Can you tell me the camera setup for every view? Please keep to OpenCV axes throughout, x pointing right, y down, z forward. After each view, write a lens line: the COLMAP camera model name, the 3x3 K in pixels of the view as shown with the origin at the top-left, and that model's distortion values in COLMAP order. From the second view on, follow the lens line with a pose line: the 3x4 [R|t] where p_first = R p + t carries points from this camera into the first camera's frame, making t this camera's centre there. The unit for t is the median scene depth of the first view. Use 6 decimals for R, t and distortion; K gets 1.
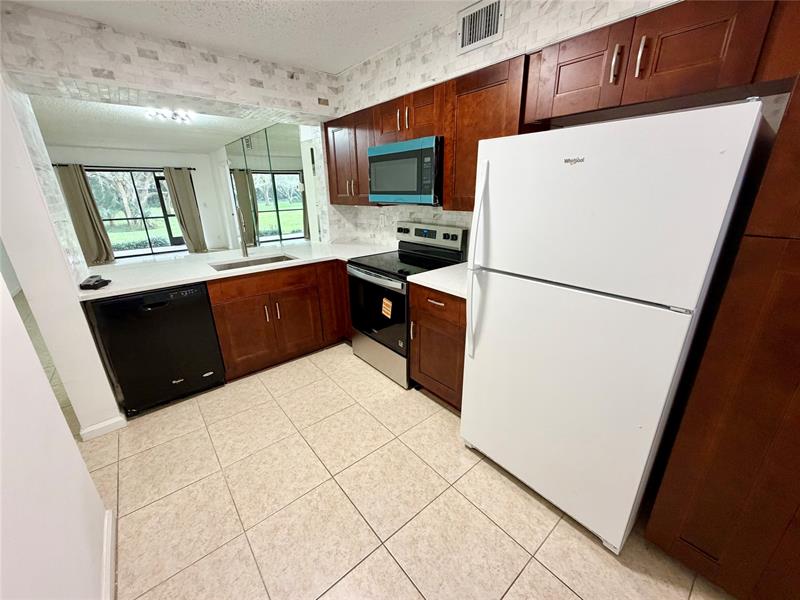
lens RADIAL K [[318.8, 0, 400.0], [0, 318.8, 300.0], [0, 0, 1]] dist [-0.000621, -0.000069]
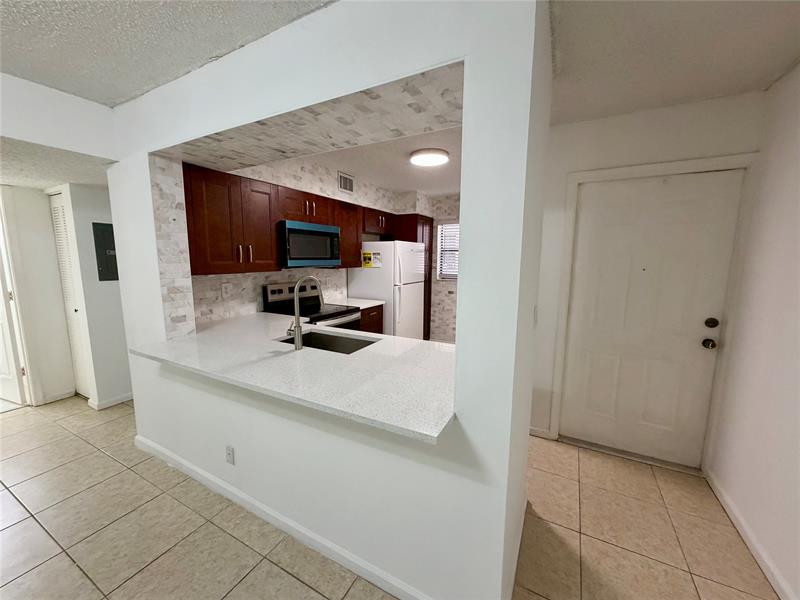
lens RADIAL K [[318.8, 0, 400.0], [0, 318.8, 300.0], [0, 0, 1]] dist [-0.000621, -0.000069]
pose [[-0.375680, -0.112603, 0.919883, -1.317020], [0.303305, 0.922988, 0.236852, -0.366341], [-0.875712, 0.367986, -0.312595, 1.113275]]
